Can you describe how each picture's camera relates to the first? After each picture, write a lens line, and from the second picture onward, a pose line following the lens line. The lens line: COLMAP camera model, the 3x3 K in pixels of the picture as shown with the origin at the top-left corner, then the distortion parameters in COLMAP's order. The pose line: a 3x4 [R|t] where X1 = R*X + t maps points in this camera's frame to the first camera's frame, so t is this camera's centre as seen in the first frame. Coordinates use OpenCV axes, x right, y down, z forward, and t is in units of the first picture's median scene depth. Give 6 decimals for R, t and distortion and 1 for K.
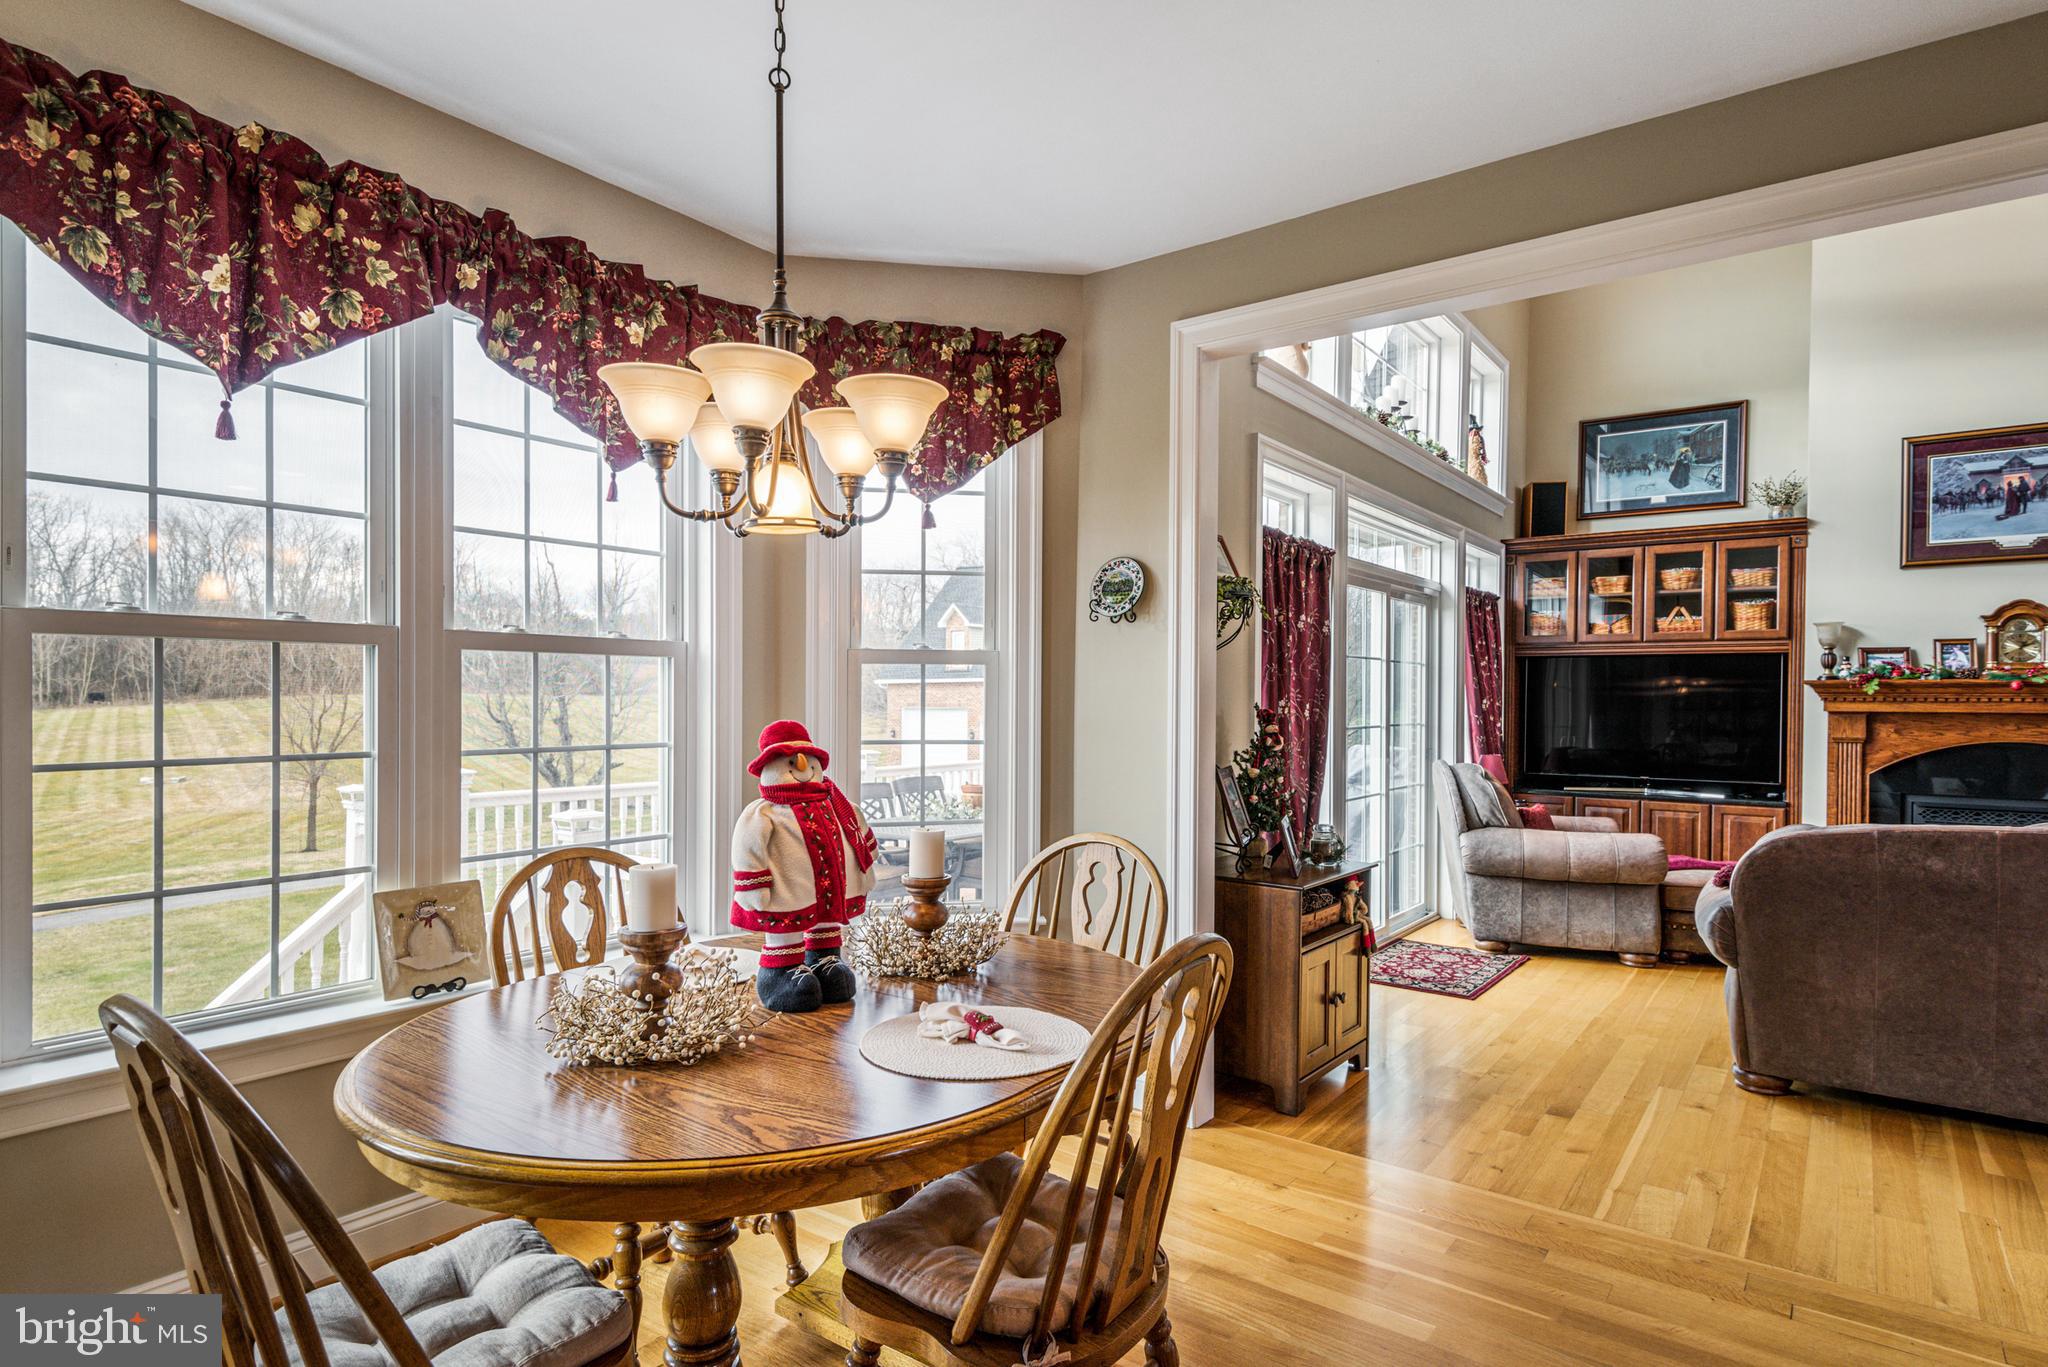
lens RADIAL K [[1085.7, 0, 1034.3], [0, 1085.7, 728.6], [0, 0, 1]] dist [0.037689, -0.018995]
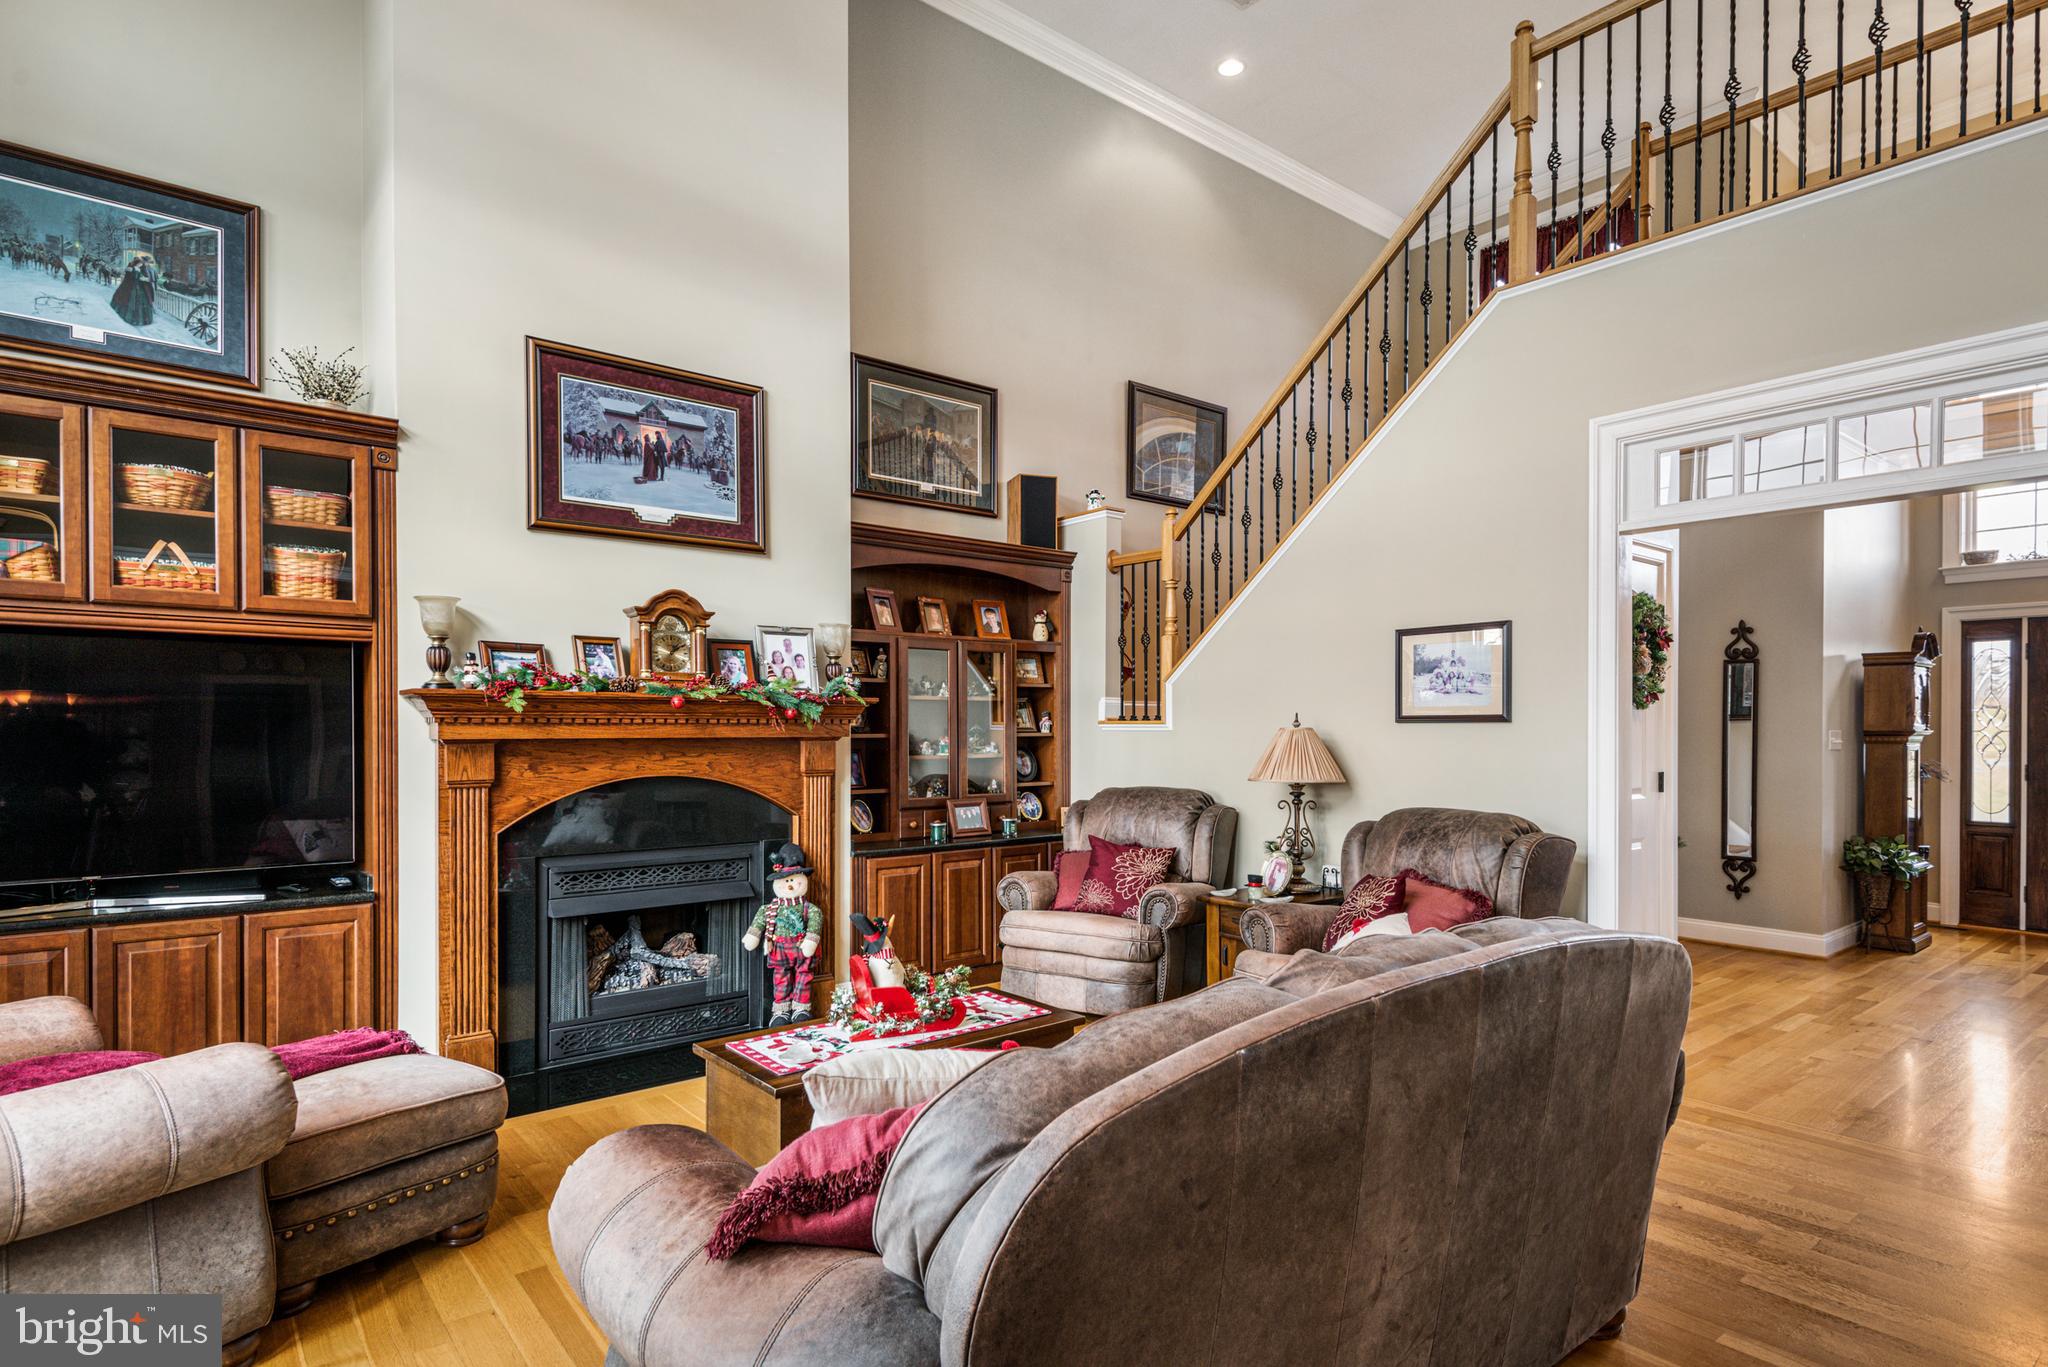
lens RADIAL K [[1085.7, 0, 1034.3], [0, 1085.7, 728.6], [0, 0, 1]] dist [0.037689, -0.018995]
pose [[0.244054, -0.006427, 0.969740, 0.209239], [0.026755, 0.999642, -0.000108, -0.013365], [-0.969392, 0.025971, 0.244139, 0.546019]]
